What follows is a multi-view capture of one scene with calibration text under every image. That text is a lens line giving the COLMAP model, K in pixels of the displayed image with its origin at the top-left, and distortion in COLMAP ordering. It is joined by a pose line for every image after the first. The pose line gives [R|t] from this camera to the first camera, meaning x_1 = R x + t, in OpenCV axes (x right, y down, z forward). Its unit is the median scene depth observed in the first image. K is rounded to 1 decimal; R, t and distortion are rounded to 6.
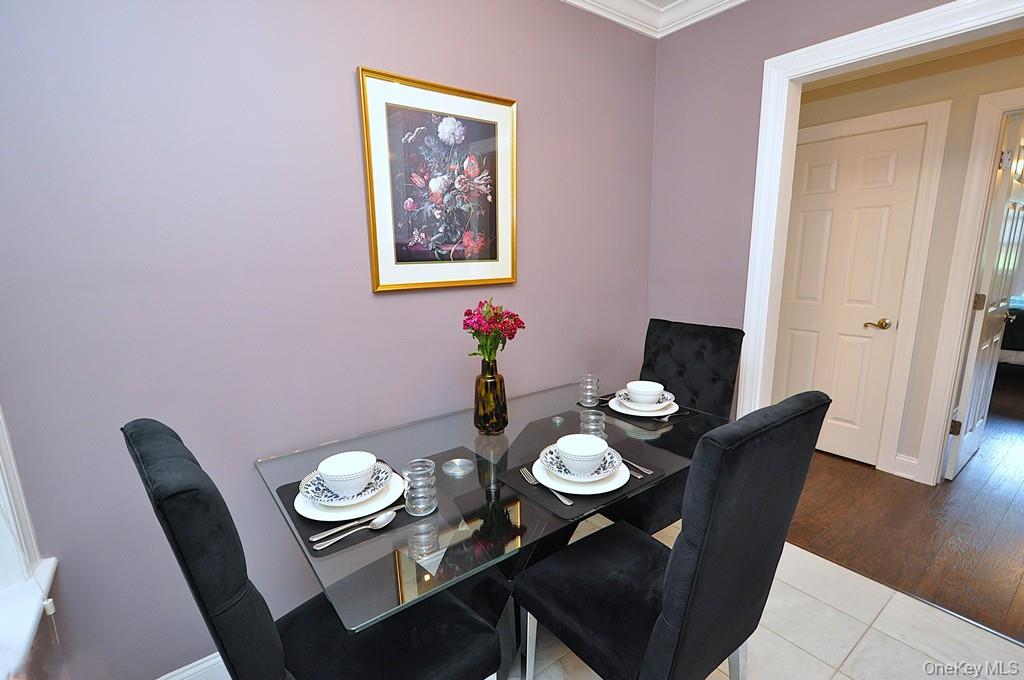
lens RADIAL K [[466.9, 0, 504.6], [0, 466.9, 348.9], [0, 0, 1]] dist [0.001456, -0.004321]
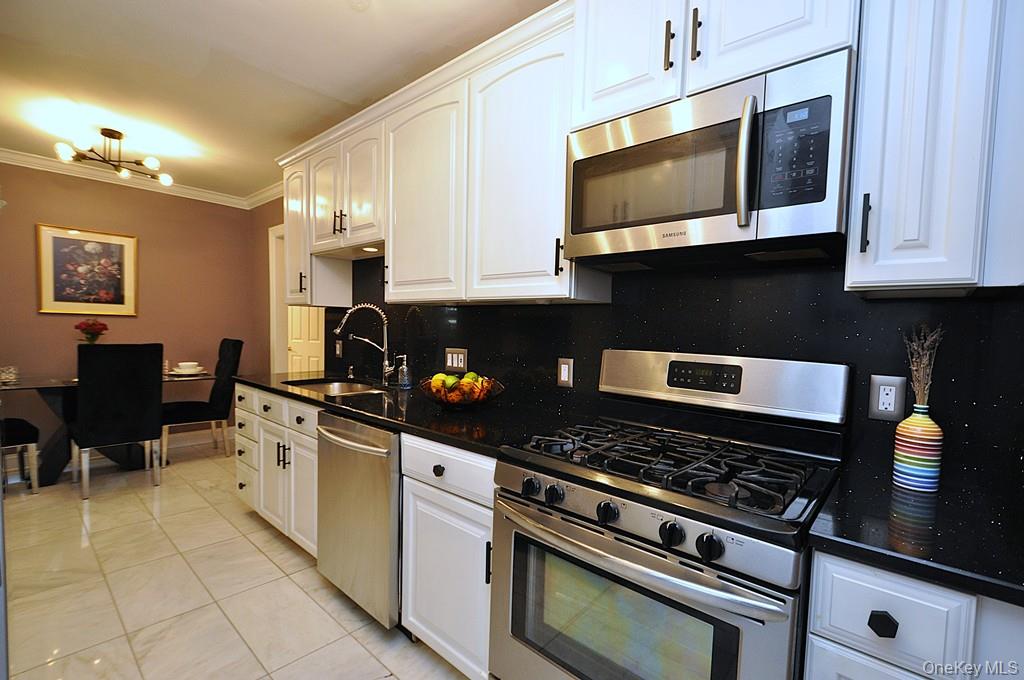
lens RADIAL K [[466.9, 0, 519.5], [0, 466.9, 349.5], [0, 0, 1]] dist [0.001456, -0.004321]
pose [[0.978424, 0.039339, 0.202826, 1.483714], [-0.007045, 0.987487, -0.157542, 0.377416], [-0.206486, 0.152714, 0.966459, -1.573279]]
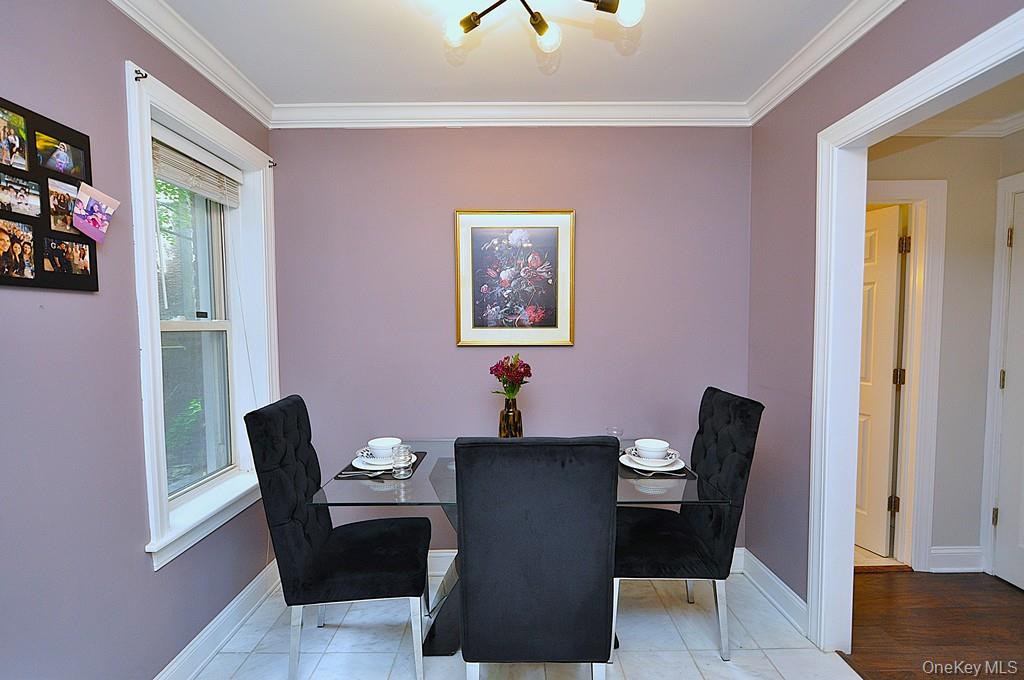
lens RADIAL K [[466.9, 0, 521.0], [0, 466.9, 348.7], [0, 0, 1]] dist [0.001456, -0.004321]
pose [[0.812598, 0.045110, -0.581076, 0.725513], [-0.129031, 0.986184, -0.103882, 0.016435], [0.568362, 0.159391, 0.807192, -0.096839]]
